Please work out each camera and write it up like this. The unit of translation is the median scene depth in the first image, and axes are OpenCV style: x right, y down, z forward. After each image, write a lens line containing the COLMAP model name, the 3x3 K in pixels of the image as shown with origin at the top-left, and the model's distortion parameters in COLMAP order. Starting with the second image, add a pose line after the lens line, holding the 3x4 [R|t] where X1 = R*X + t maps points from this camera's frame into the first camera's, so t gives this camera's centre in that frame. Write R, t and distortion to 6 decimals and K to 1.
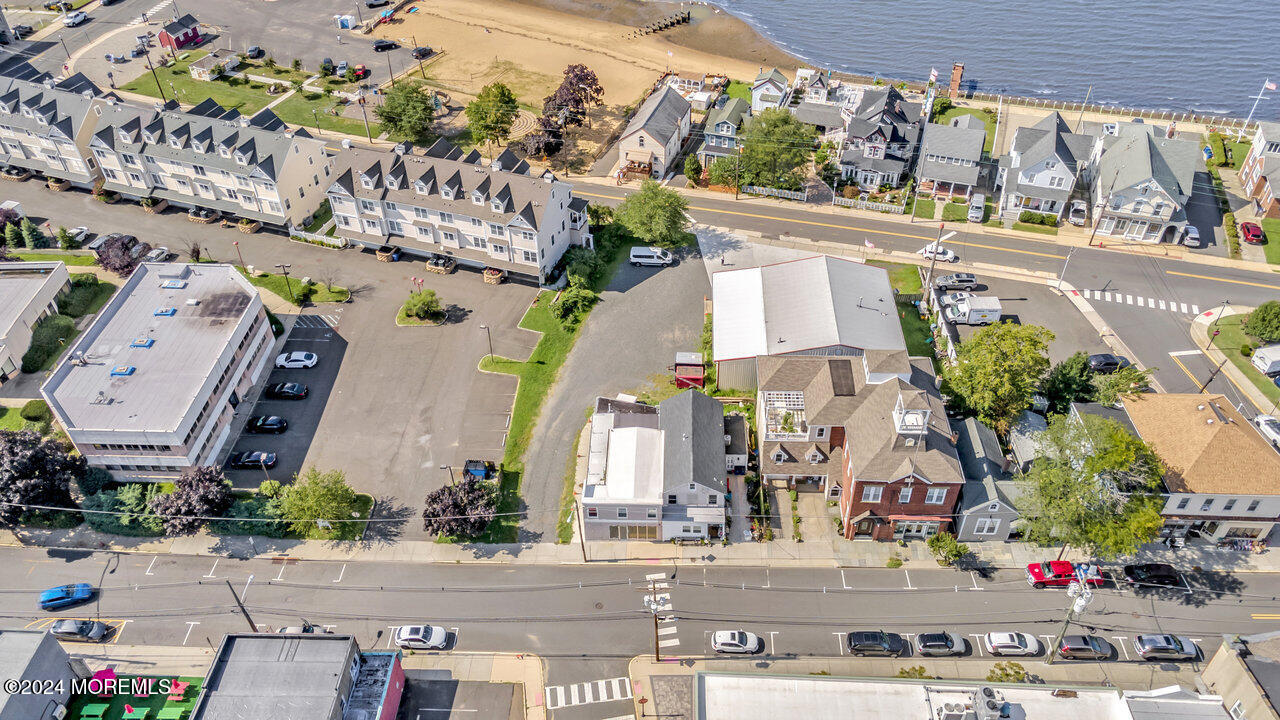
lens RADIAL K [[934.6, 0, 646.6], [0, 934.6, 353.3], [0, 0, 1]] dist [0.023118, 0.042329]
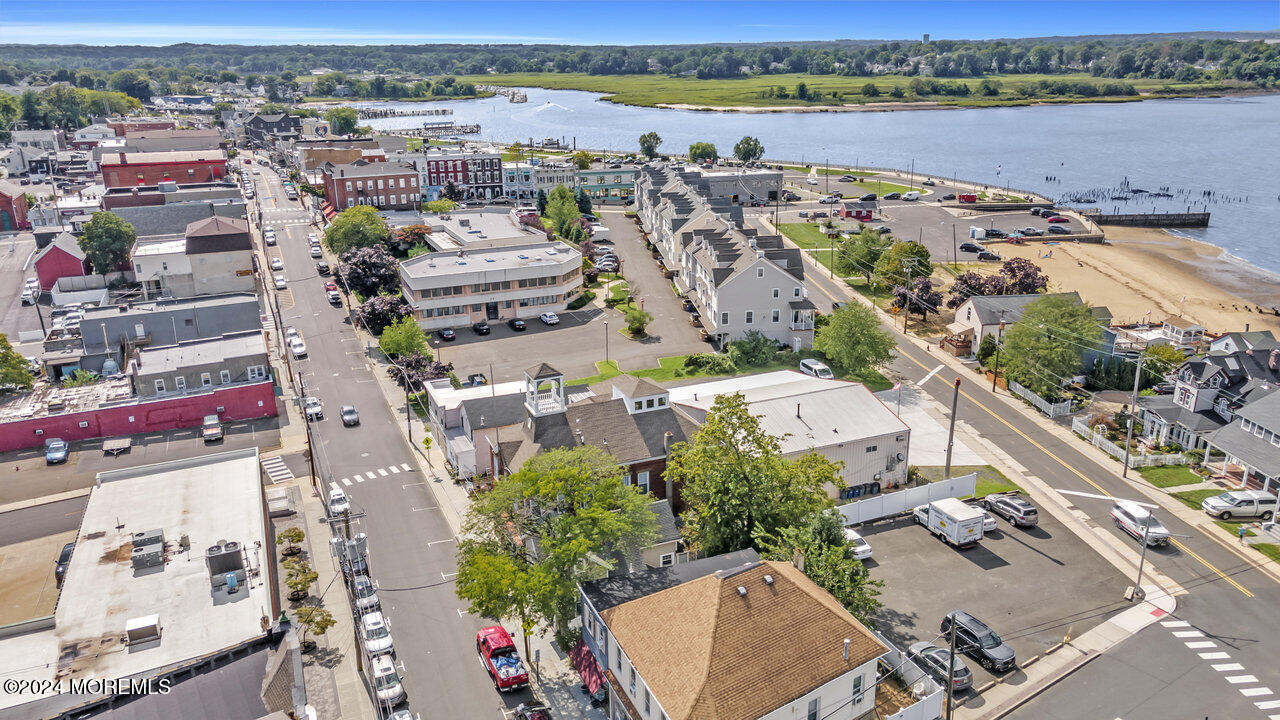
lens RADIAL K [[934.6, 0, 641.5], [0, 934.6, 357.1], [0, 0, 1]] dist [0.023118, 0.042329]
pose [[0.428560, 0.288762, -0.856126, 0.745316], [-0.583844, 0.811655, -0.018499, 0.000866], [0.689537, 0.507772, 0.516435, 0.426527]]
